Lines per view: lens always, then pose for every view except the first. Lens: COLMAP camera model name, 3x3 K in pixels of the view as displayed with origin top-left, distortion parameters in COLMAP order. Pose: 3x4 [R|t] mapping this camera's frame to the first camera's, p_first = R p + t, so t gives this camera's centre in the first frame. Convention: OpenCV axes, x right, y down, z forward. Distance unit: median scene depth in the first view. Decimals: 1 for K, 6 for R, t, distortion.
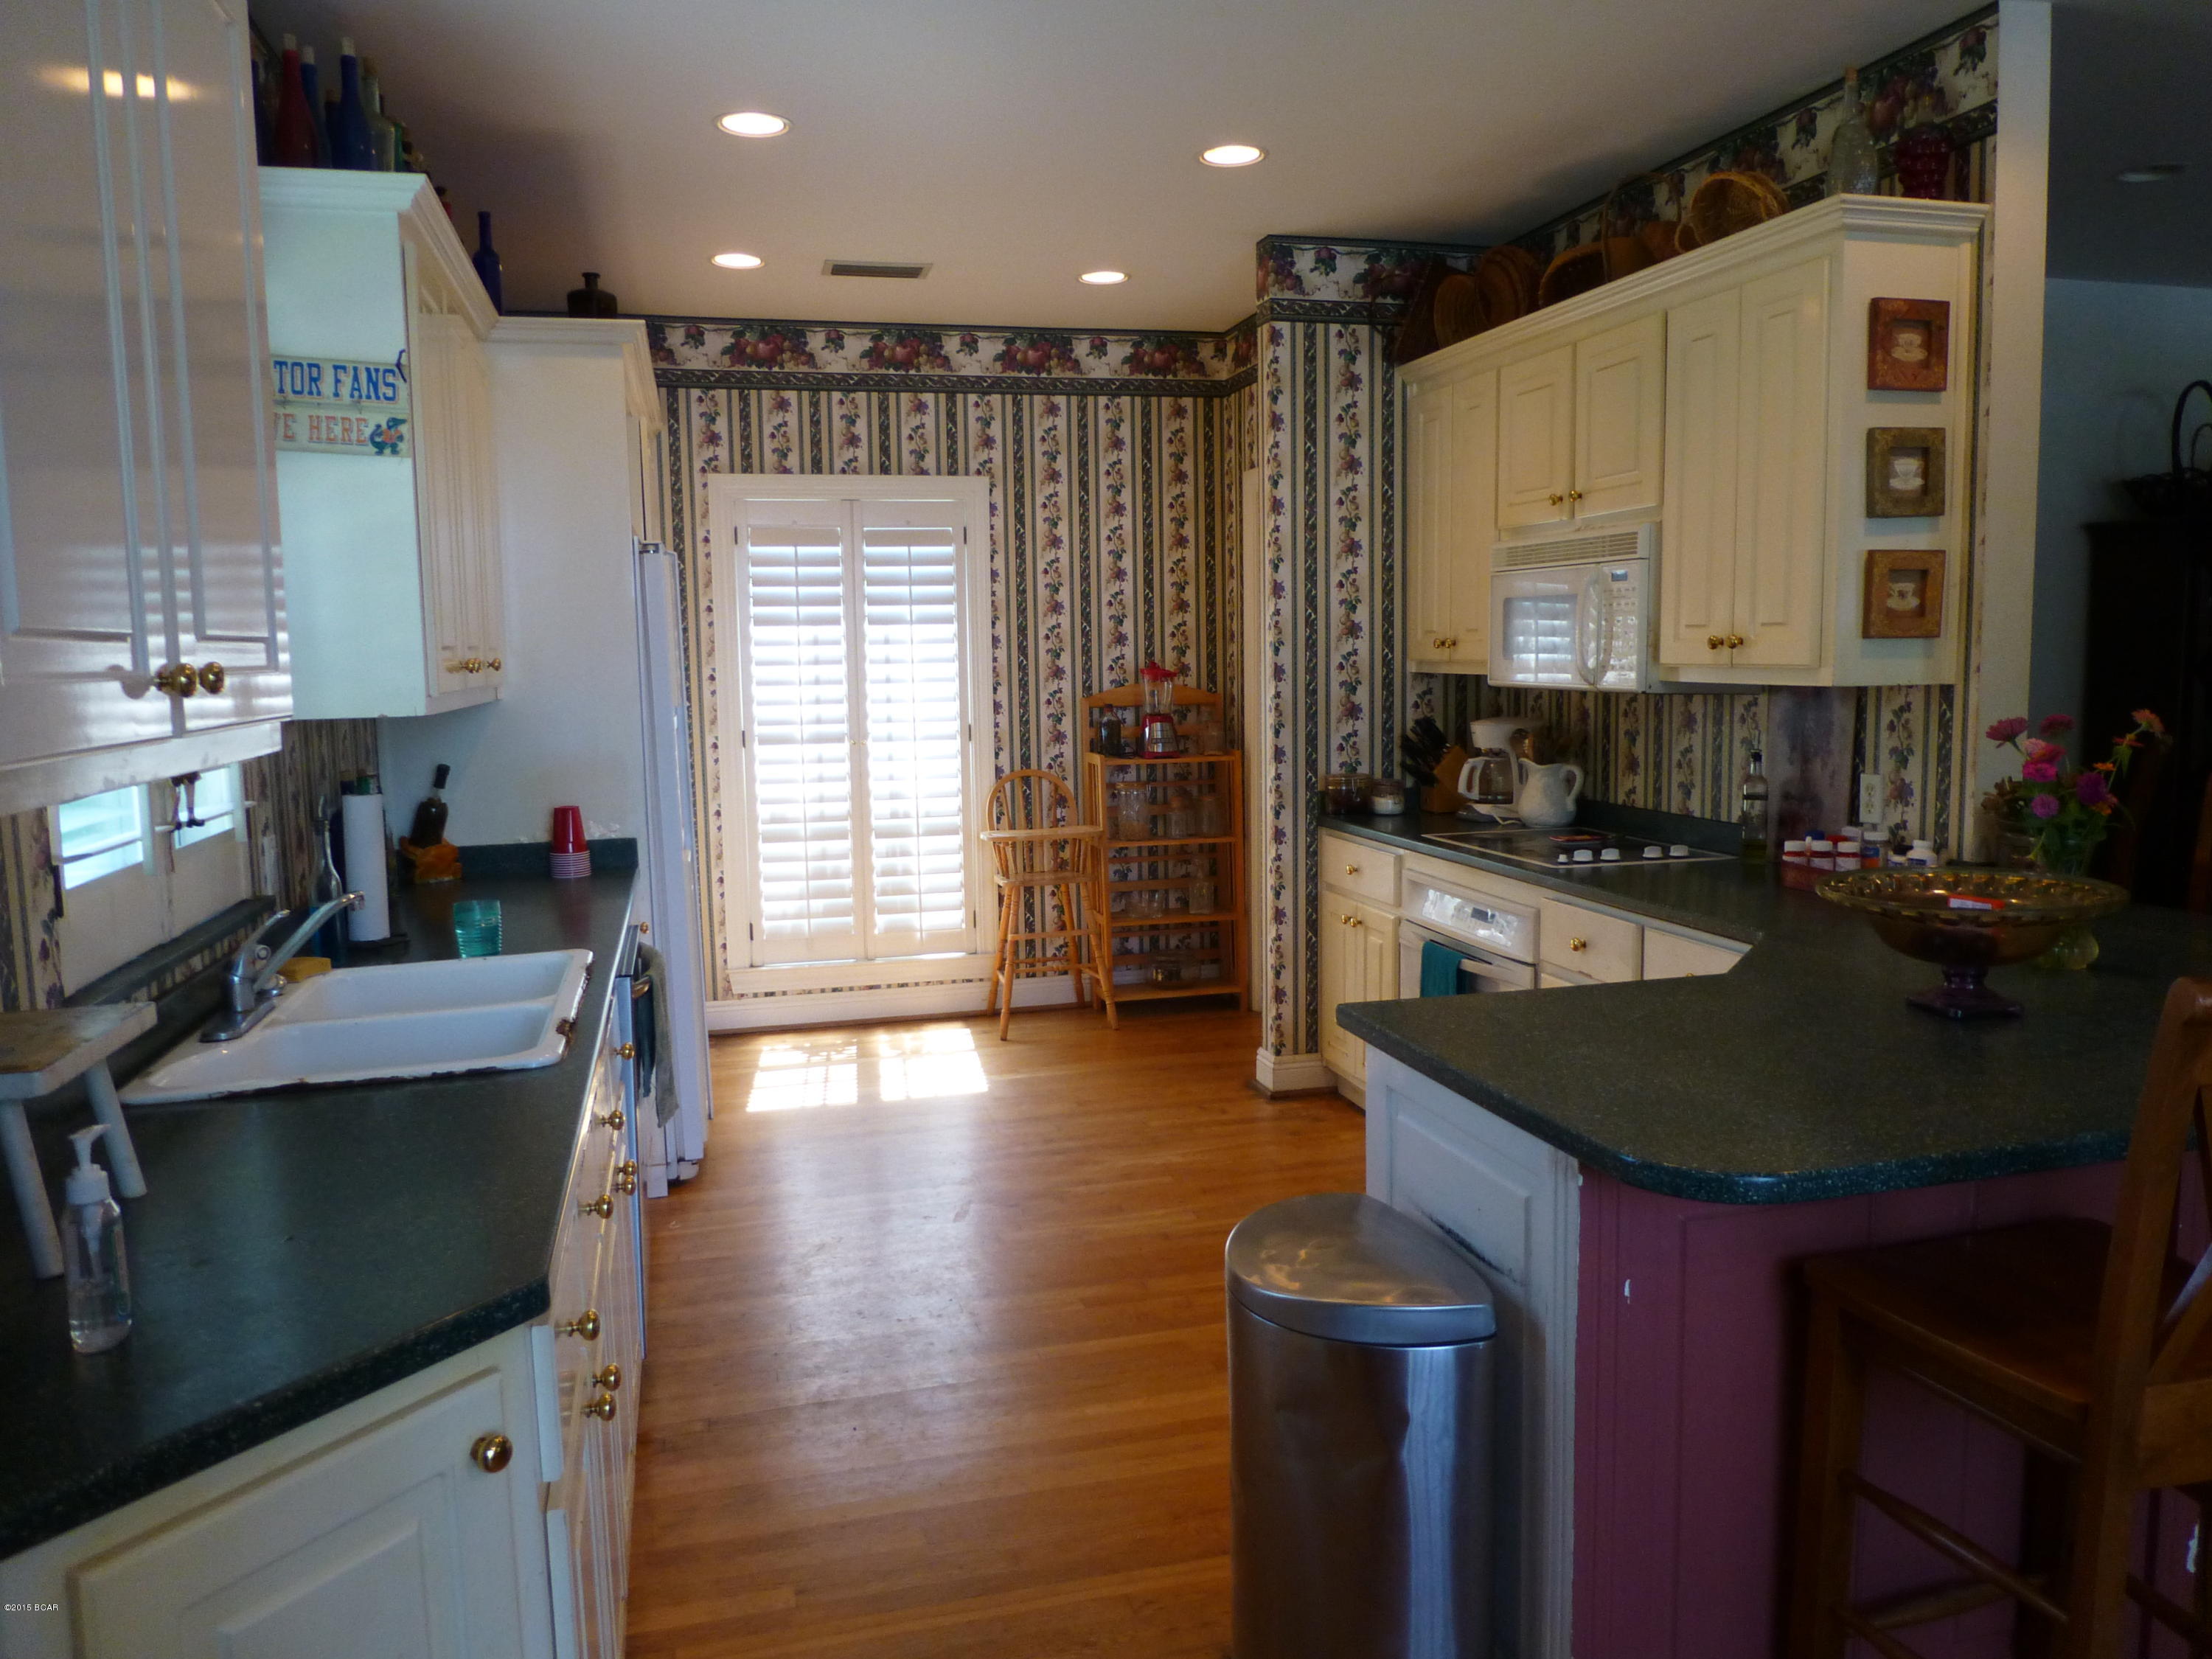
lens RADIAL K [[1611.3, 0, 1109.0], [0, 1611.3, 826.7], [0, 0, 1]] dist [-0.023032, 0.014994]
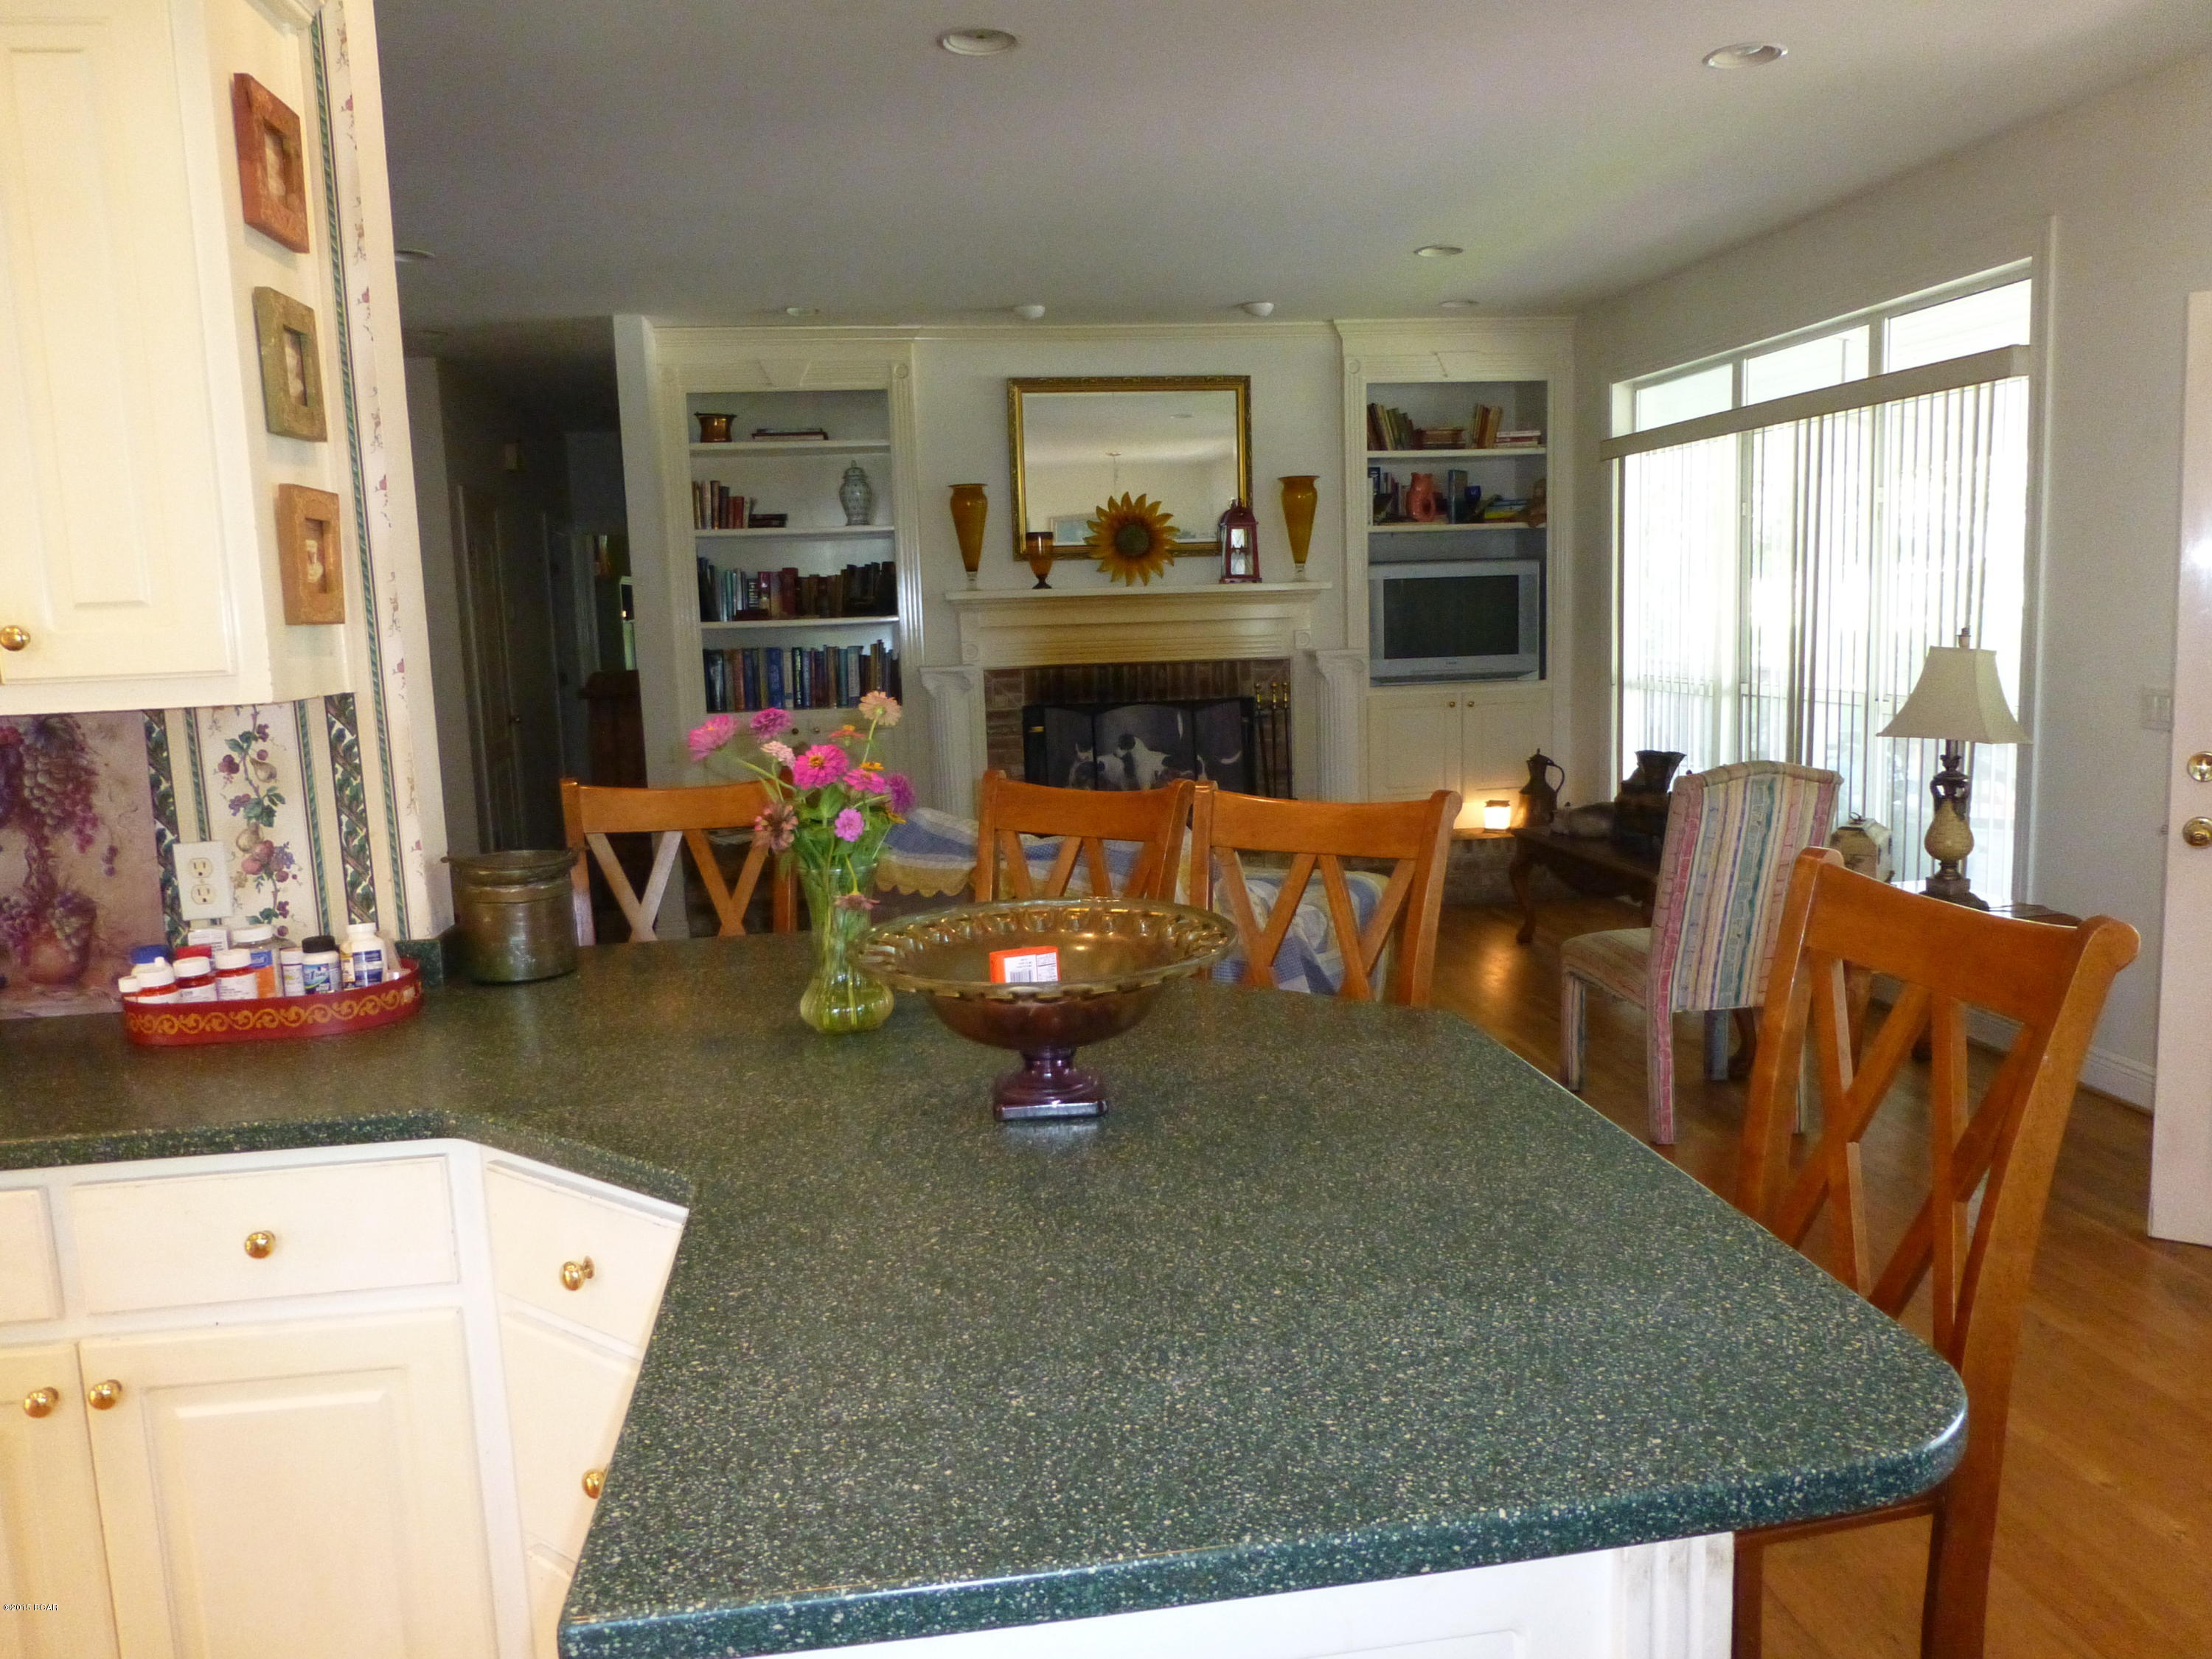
lens RADIAL K [[1611.3, 0, 1108.3], [0, 1611.3, 832.9], [0, 0, 1]] dist [-0.023032, 0.014994]
pose [[0.113048, -0.128544, 0.985239, -0.116924], [0.145562, 0.983040, 0.111555, -0.056703], [-0.982869, 0.130803, 0.129841, 0.574893]]
